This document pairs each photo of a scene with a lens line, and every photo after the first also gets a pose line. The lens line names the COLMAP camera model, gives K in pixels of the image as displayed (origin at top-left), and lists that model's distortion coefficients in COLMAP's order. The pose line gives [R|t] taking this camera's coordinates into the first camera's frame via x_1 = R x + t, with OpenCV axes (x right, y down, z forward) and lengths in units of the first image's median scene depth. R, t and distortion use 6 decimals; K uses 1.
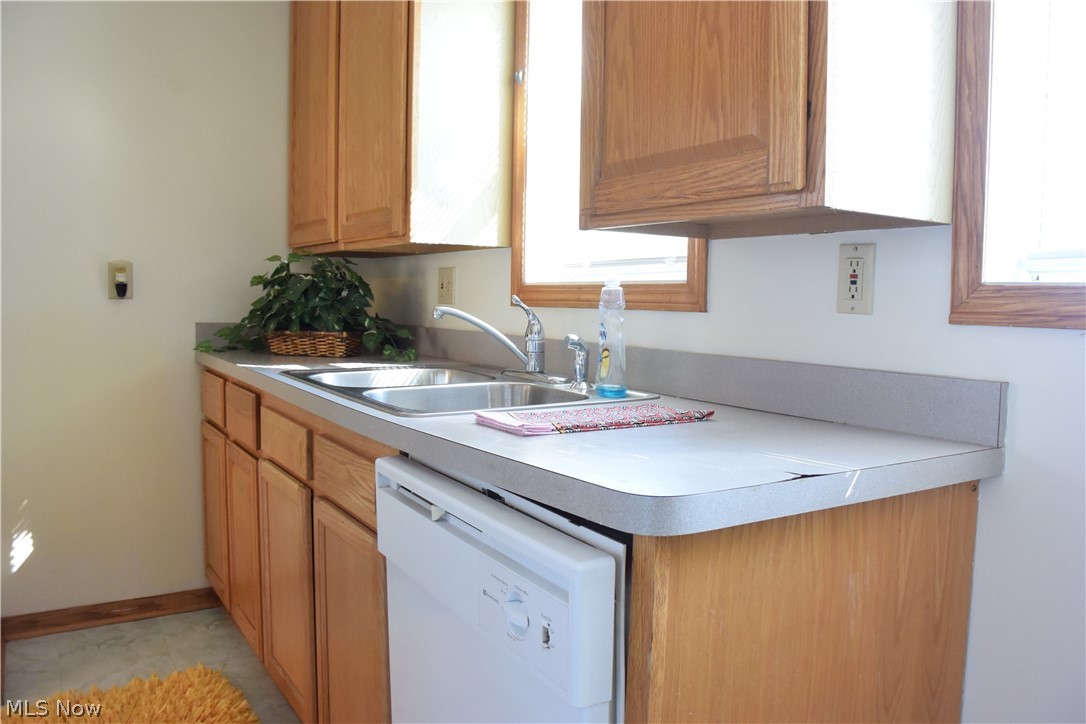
lens RADIAL K [[860.4, 0, 547.8], [0, 860.4, 363.2], [0, 0, 1]] dist [-0.139703, 0.089541]
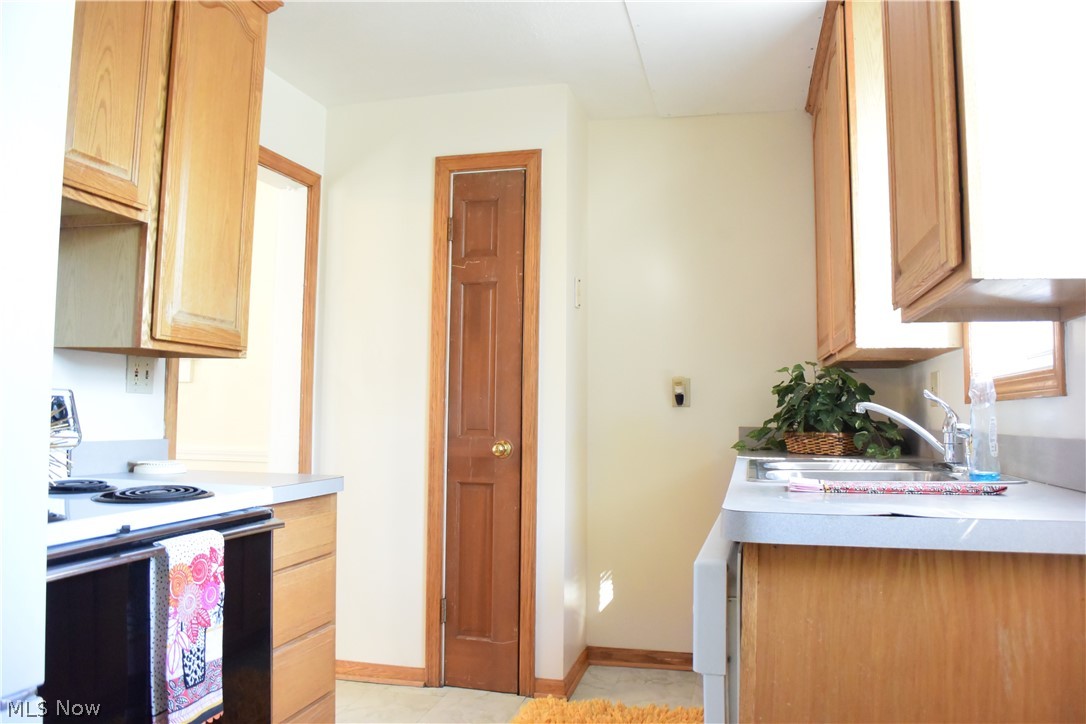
lens RADIAL K [[860.4, 0, 542.3], [0, 860.4, 358.1], [0, 0, 1]] dist [-0.139703, 0.089541]
pose [[0.689564, -0.058520, -0.721856, 0.305416], [-0.057343, 0.989189, -0.134970, 0.039778], [0.721951, 0.134464, 0.678754, -0.051349]]
